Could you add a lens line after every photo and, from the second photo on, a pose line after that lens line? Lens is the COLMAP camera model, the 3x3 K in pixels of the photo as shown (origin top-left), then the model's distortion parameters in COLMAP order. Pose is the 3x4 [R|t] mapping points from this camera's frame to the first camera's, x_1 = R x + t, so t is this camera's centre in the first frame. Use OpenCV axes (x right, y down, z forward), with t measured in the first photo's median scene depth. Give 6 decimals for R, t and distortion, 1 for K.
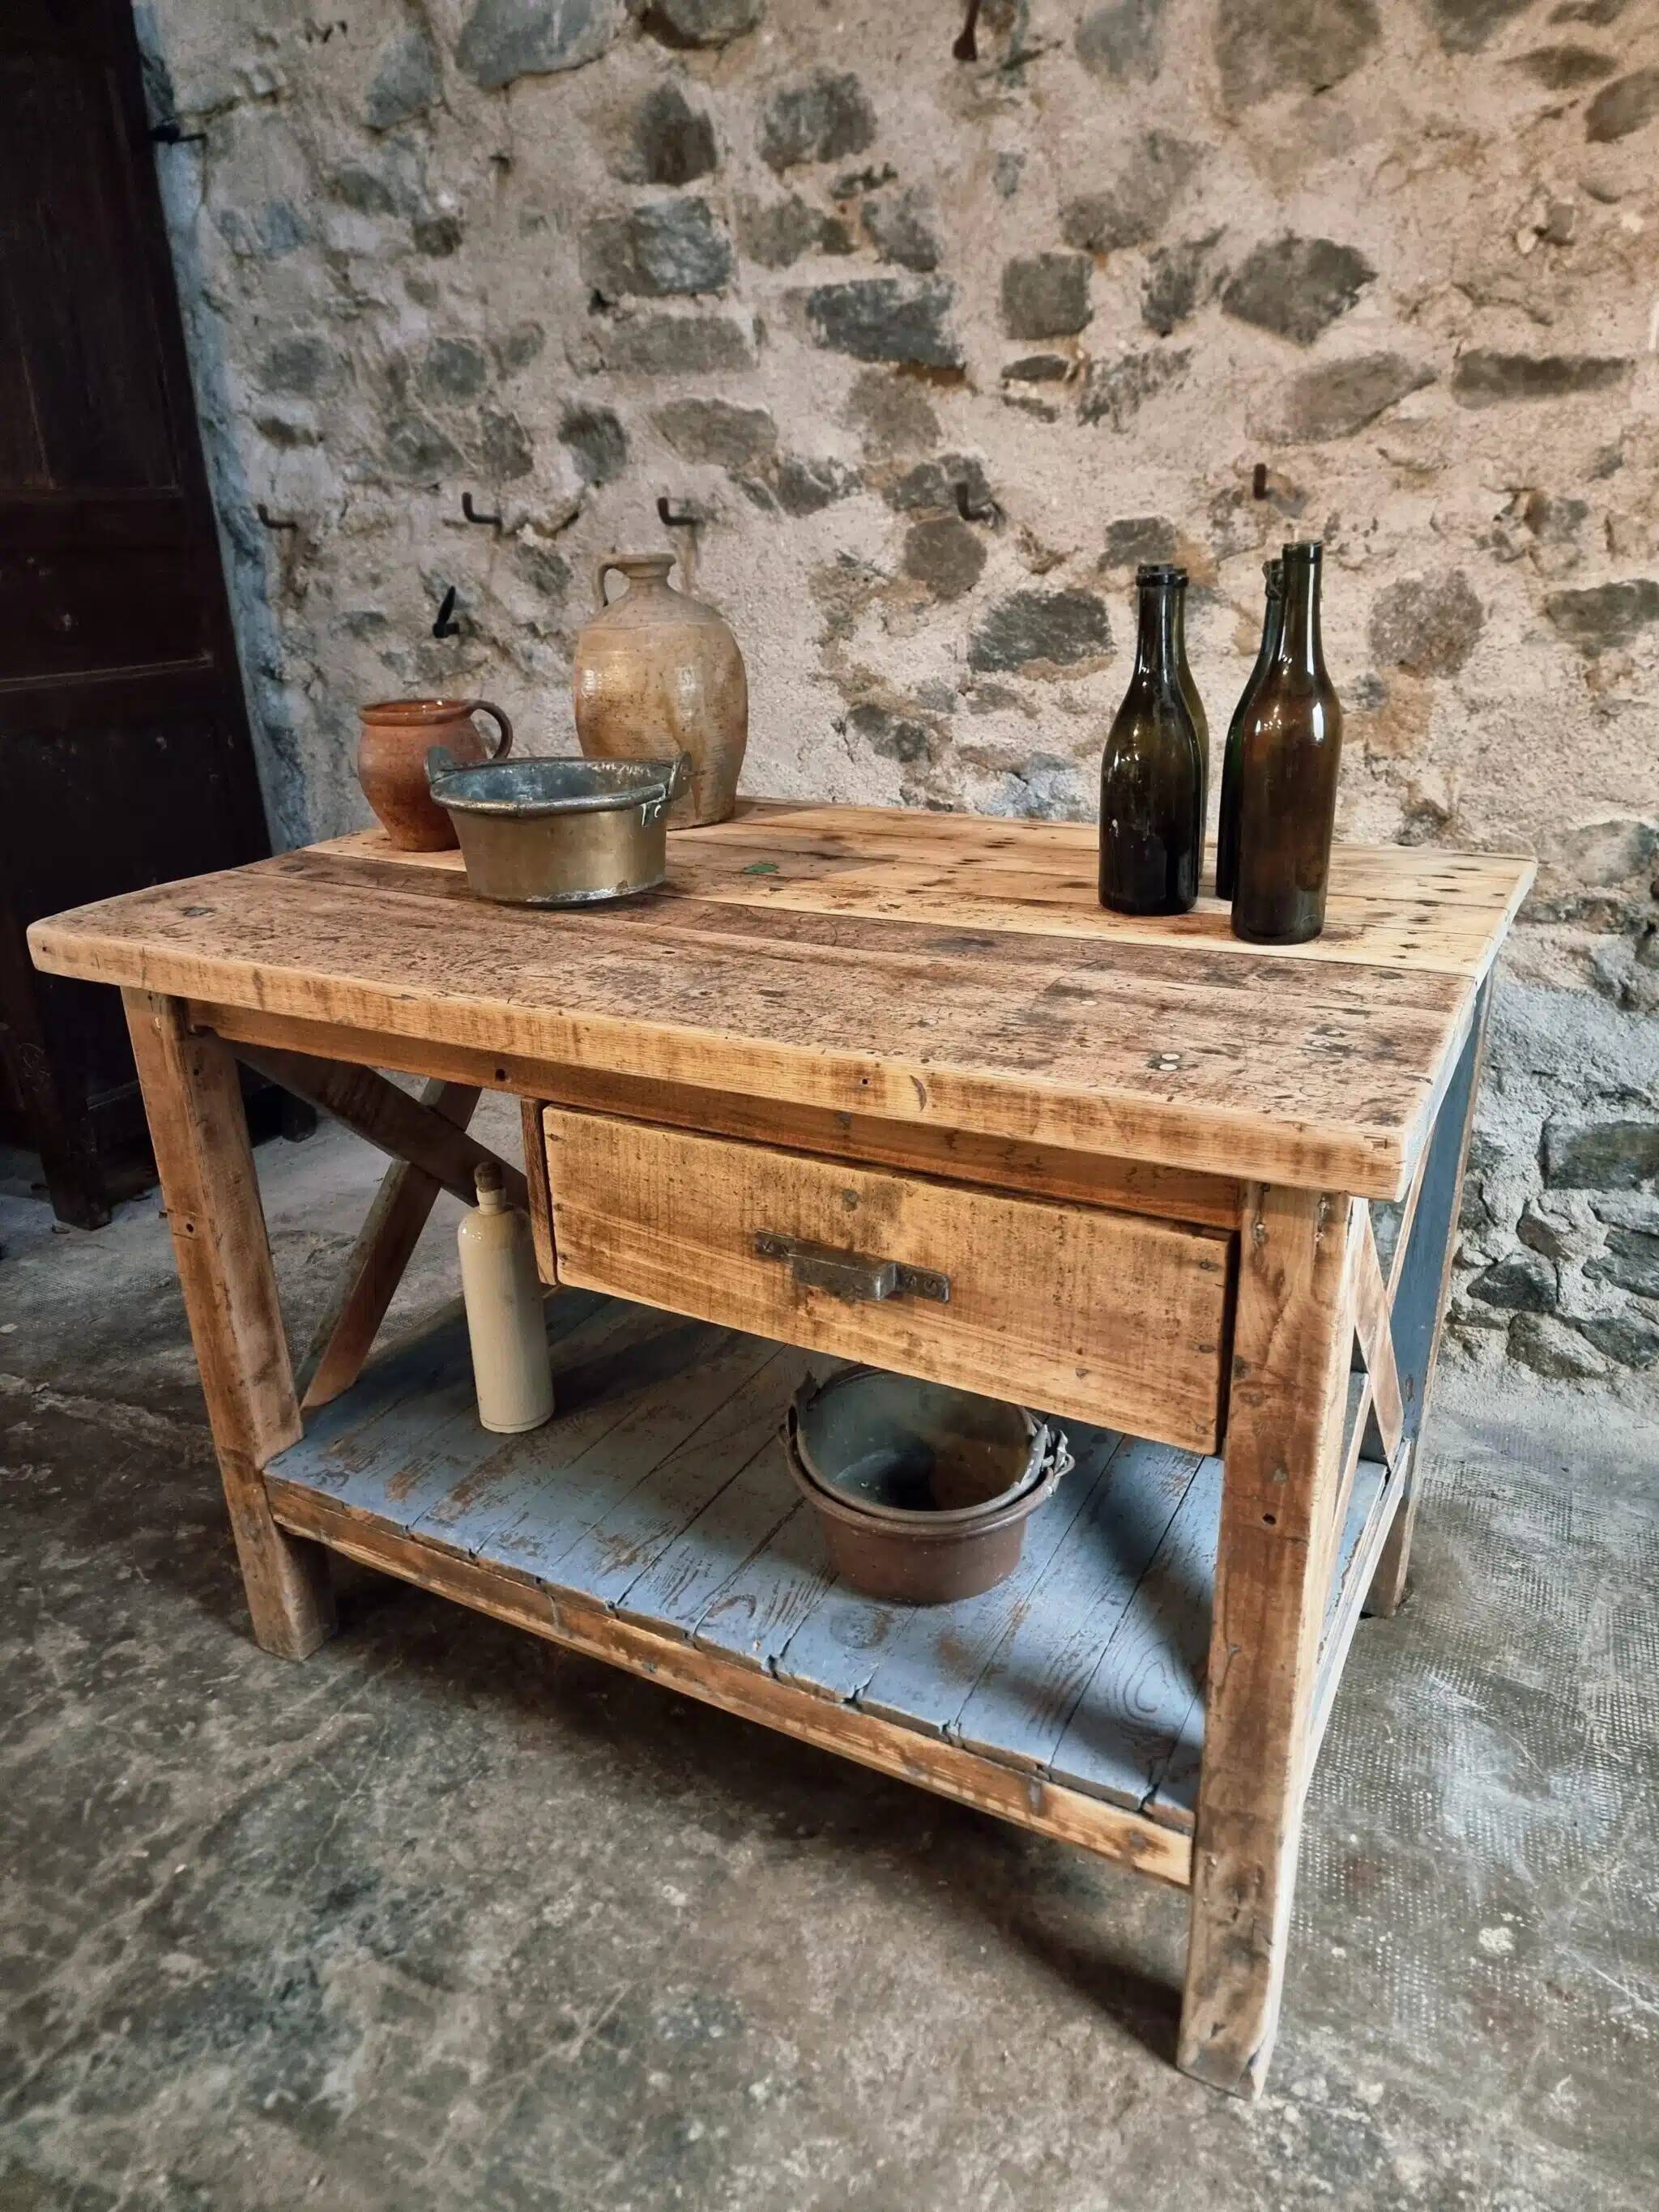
lens RADIAL K [[1536.8, 0, 808.8], [0, 1536.8, 1102.1], [0, 0, 1]] dist [0.060473, -0.058373]
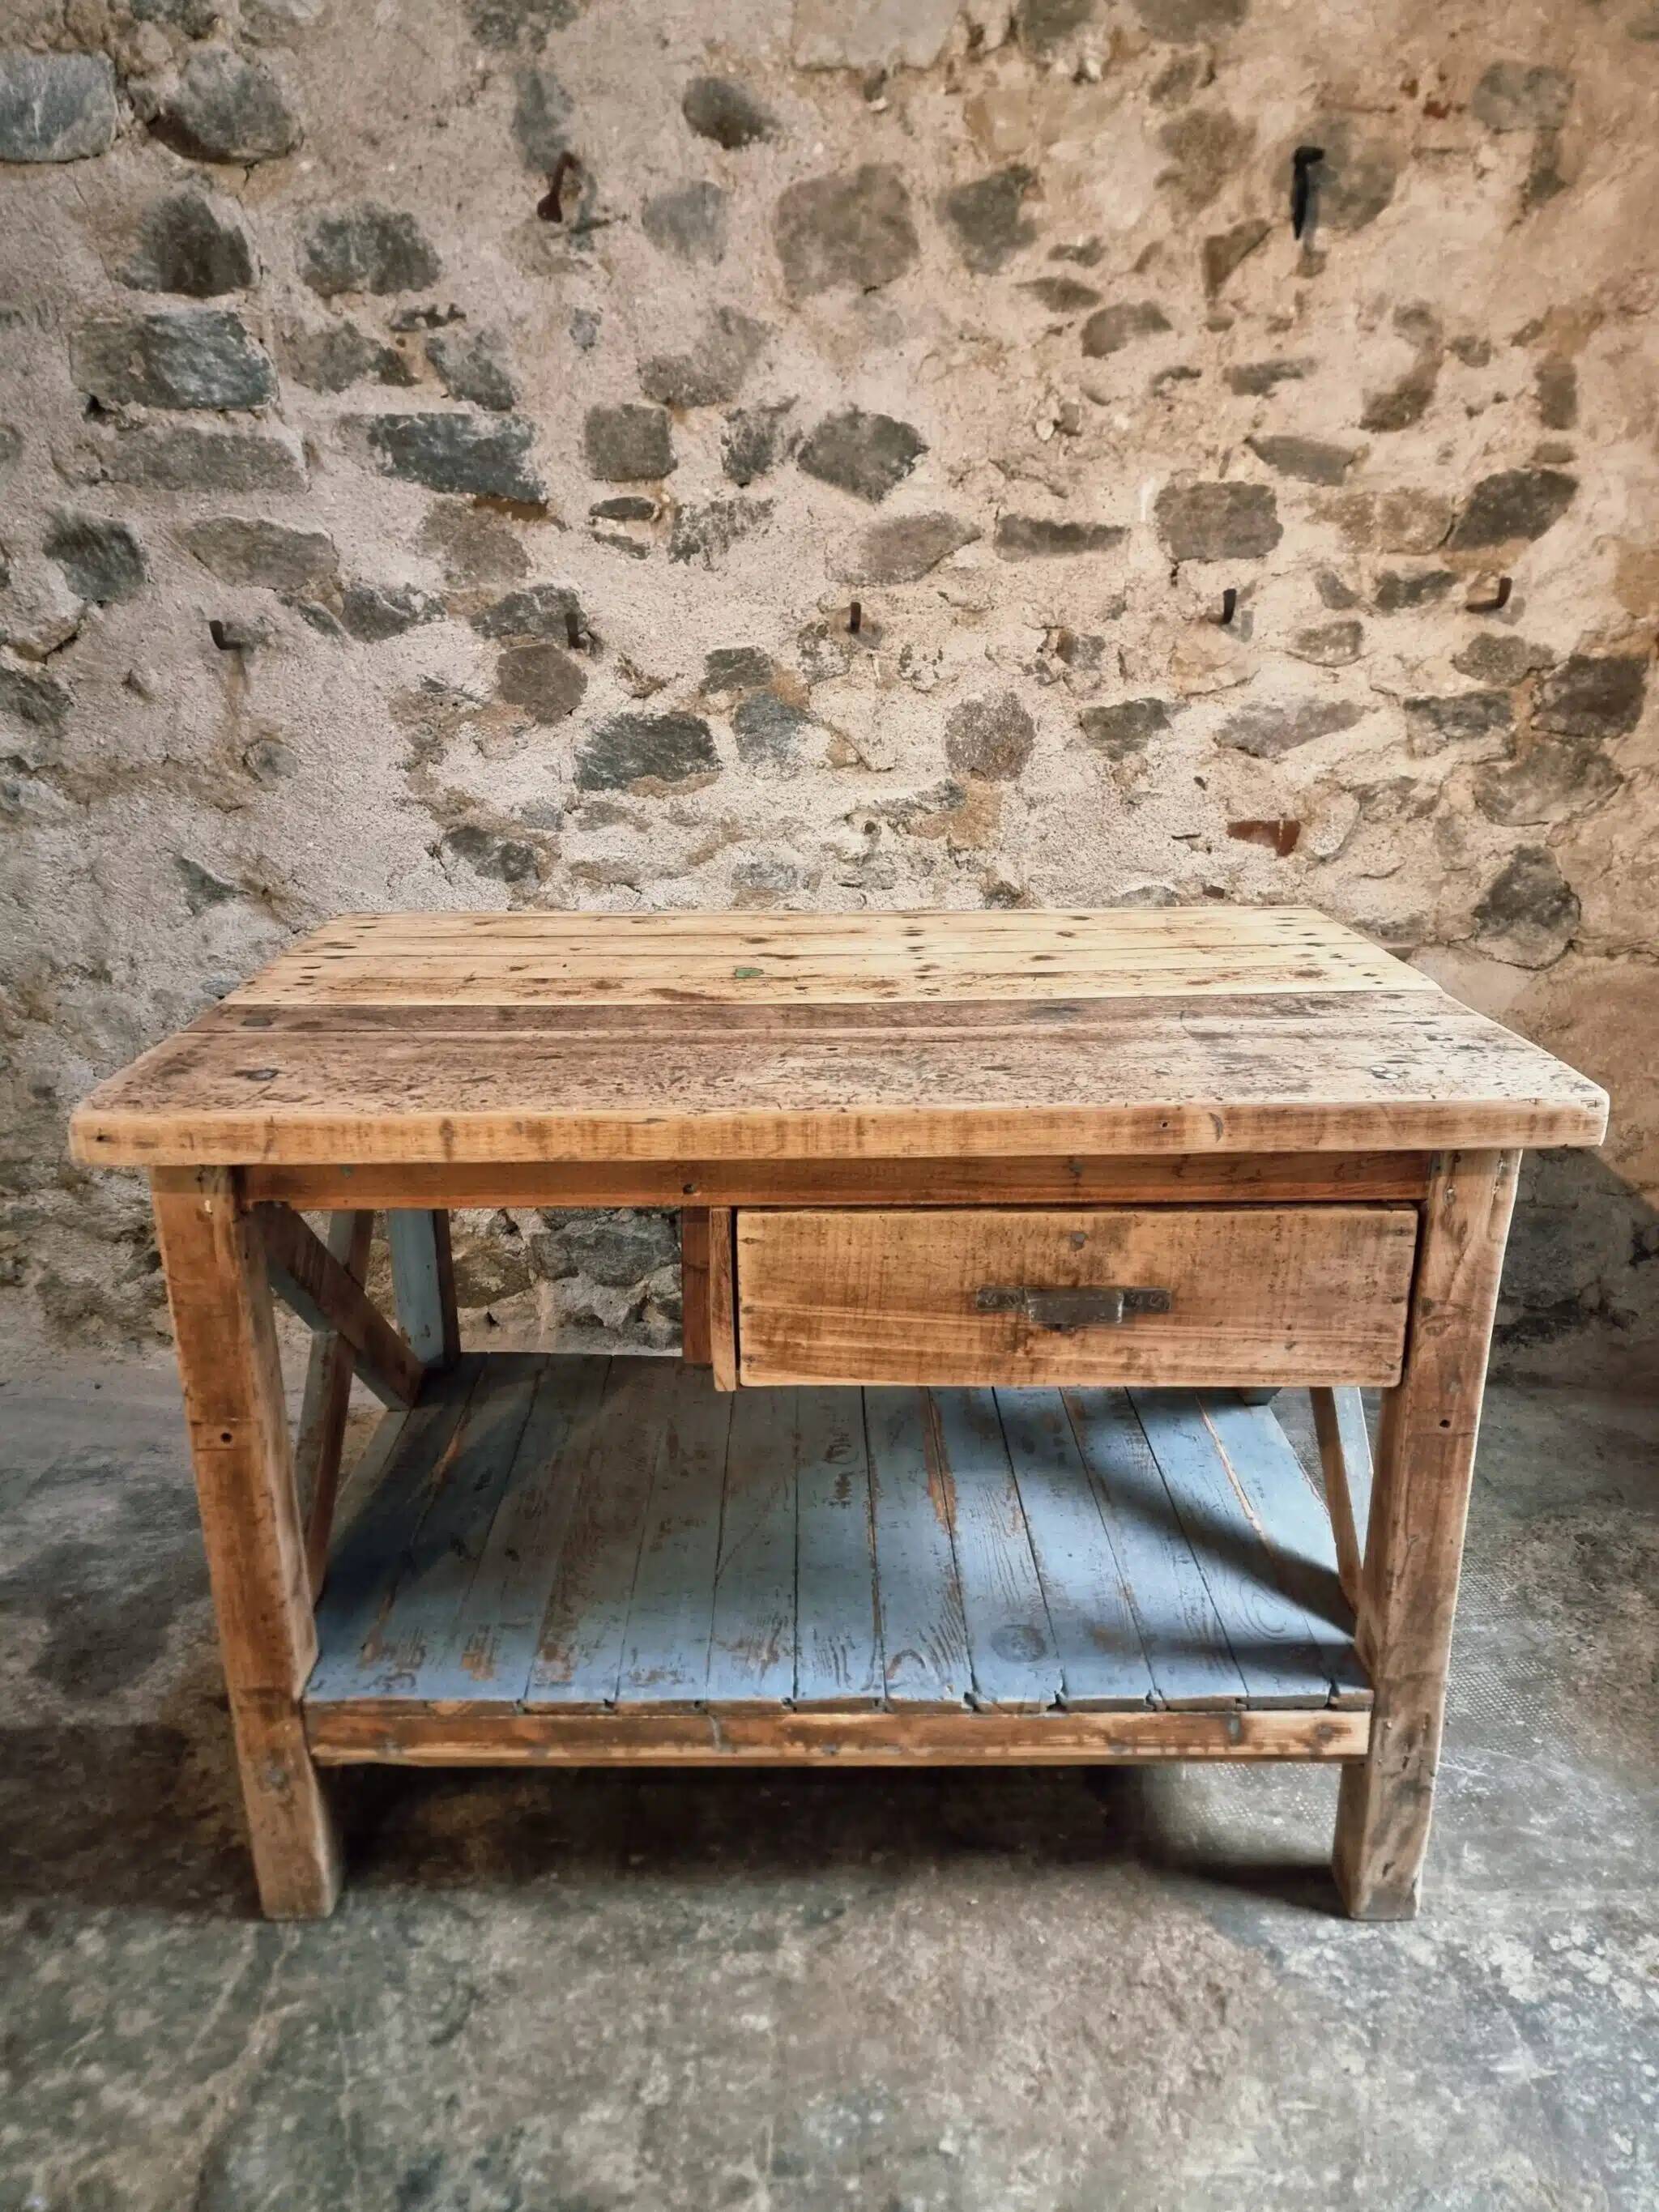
lens RADIAL K [[1536.8, 0, 803.3], [0, 1536.8, 1129.0], [0, 0, 1]] dist [0.060473, -0.058373]
pose [[0.863921, -0.148562, 0.481217, -0.335889], [0.174230, 0.984666, -0.008805, -0.023836], [-0.472530, 0.091450, 0.876557, 0.052056]]
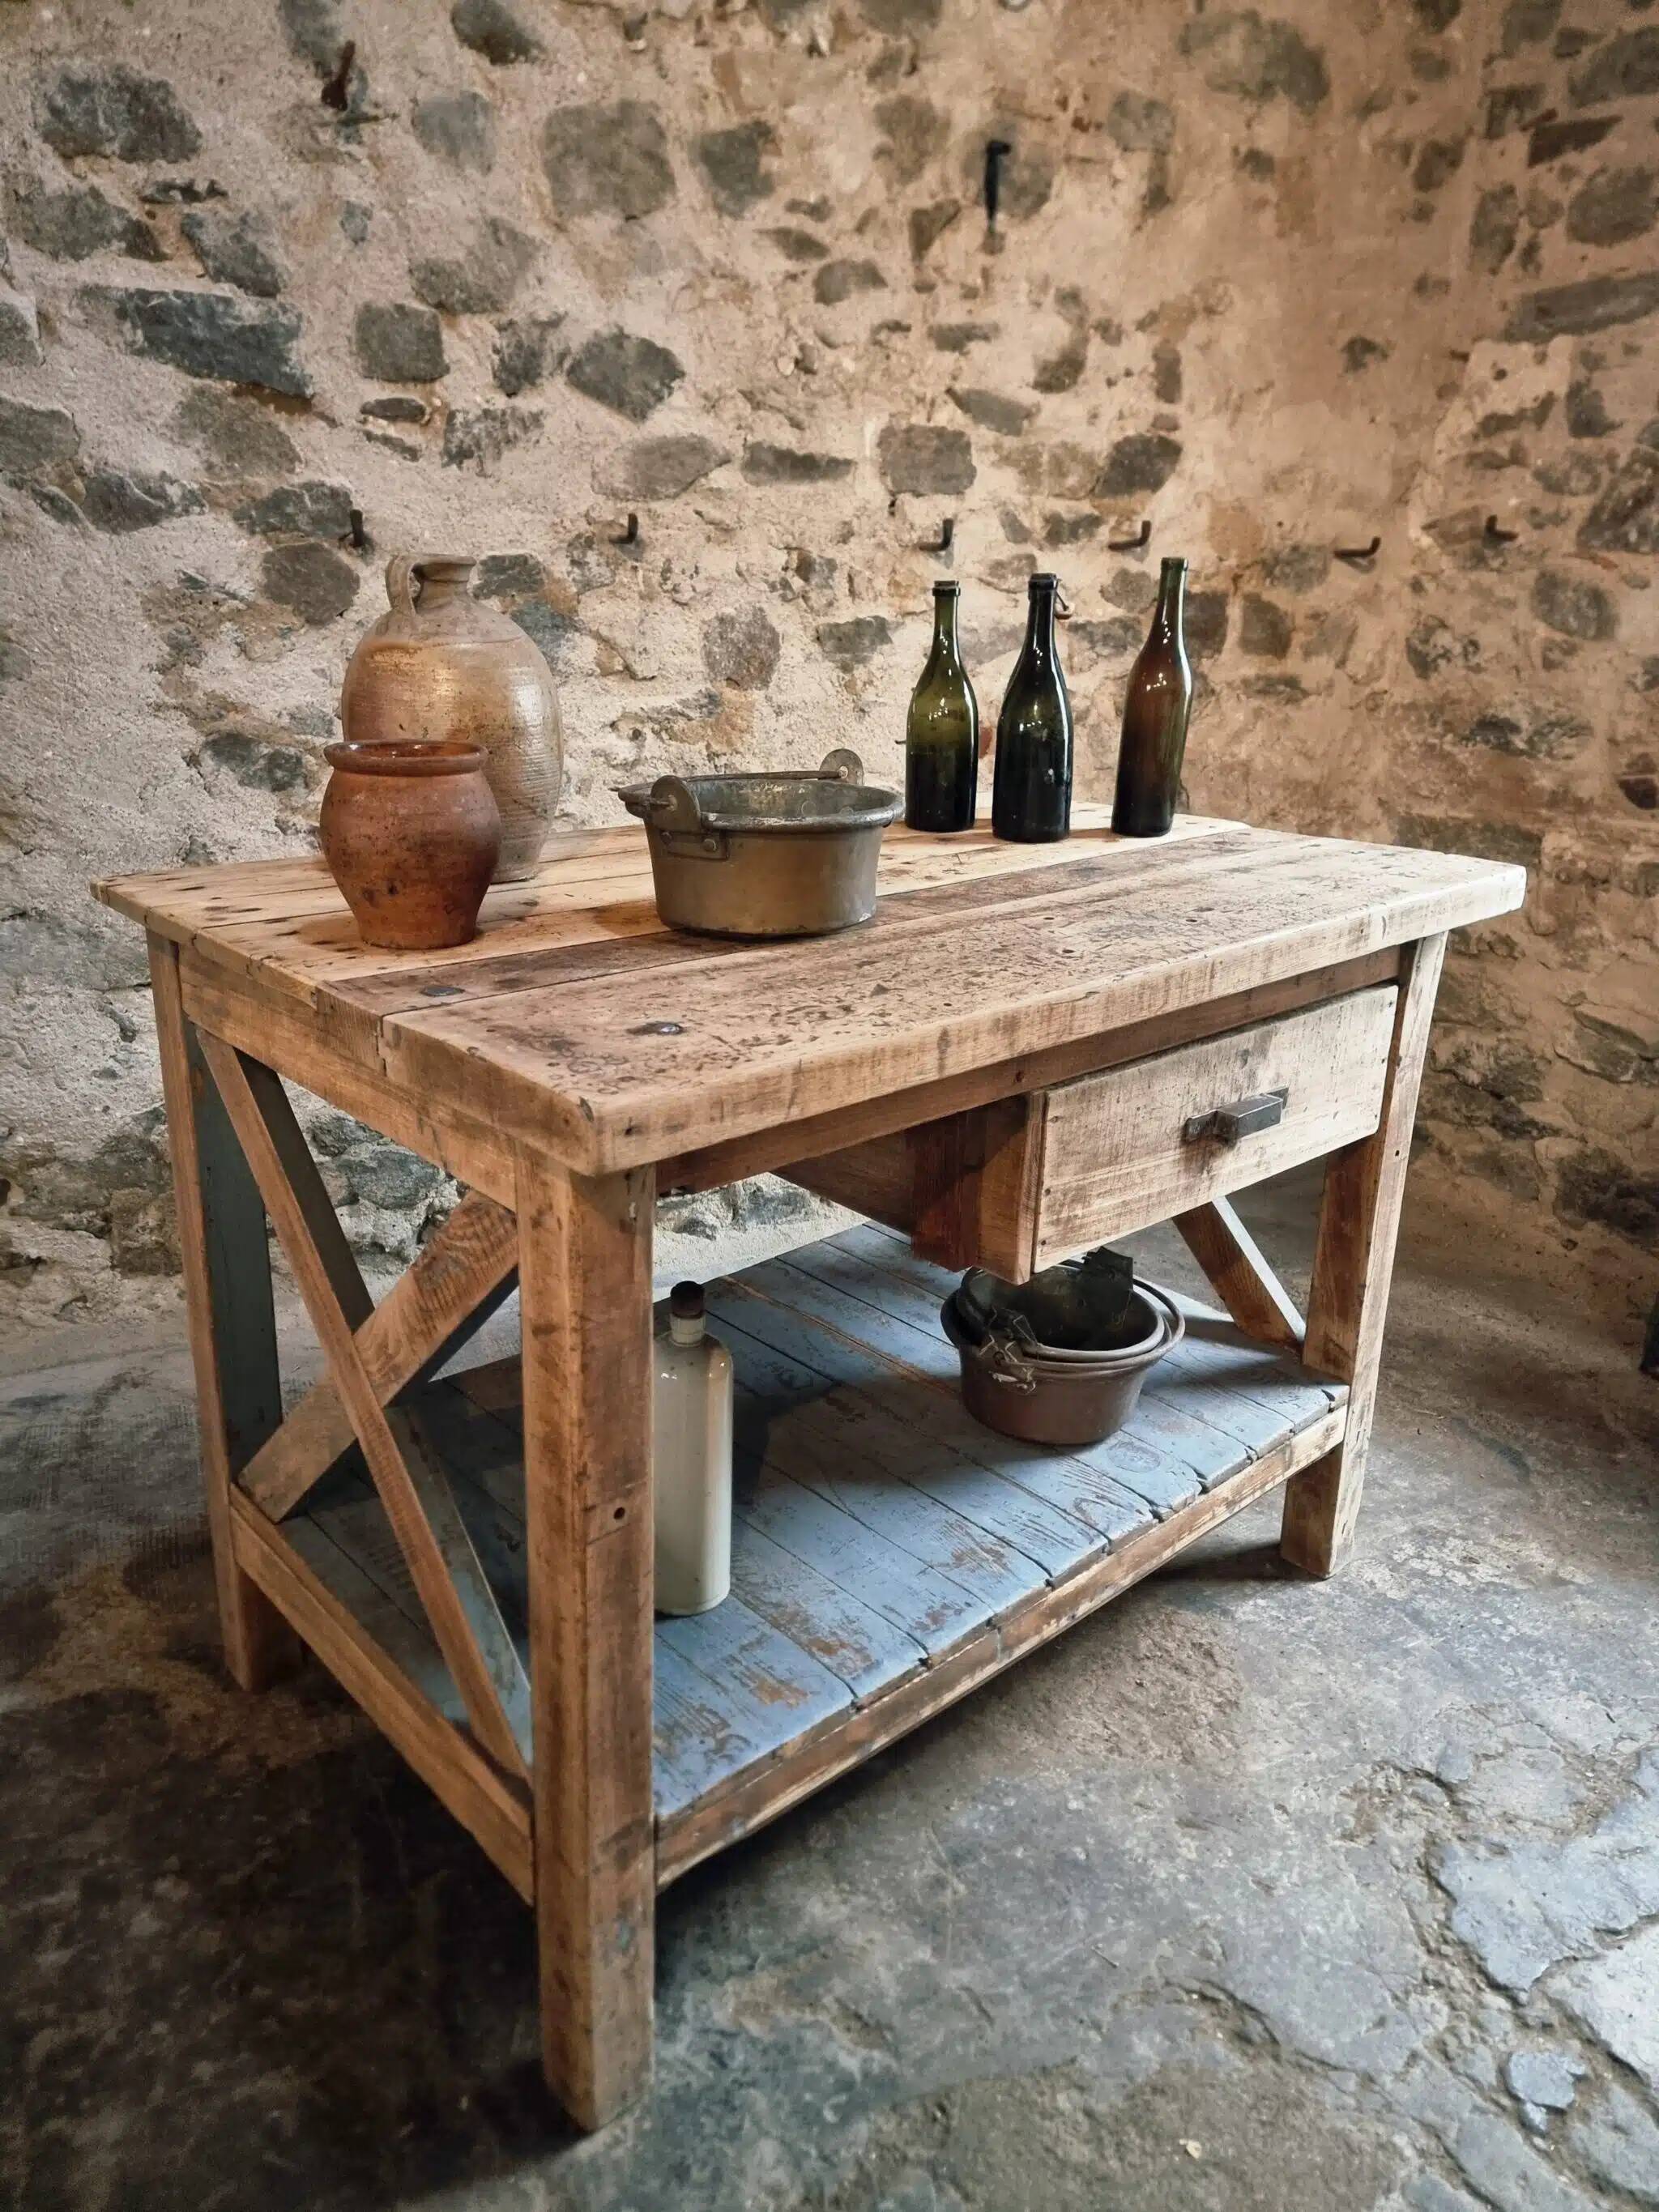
lens RADIAL K [[1536.8, 0, 789.2], [0, 1536.8, 1099.3], [0, 0, 1]] dist [0.060473, -0.058373]
pose [[0.599120, -0.215769, 0.771037, -0.639629], [0.261311, 0.962966, 0.066432, -0.019149], [-0.756817, 0.161680, 0.633315, 0.209044]]
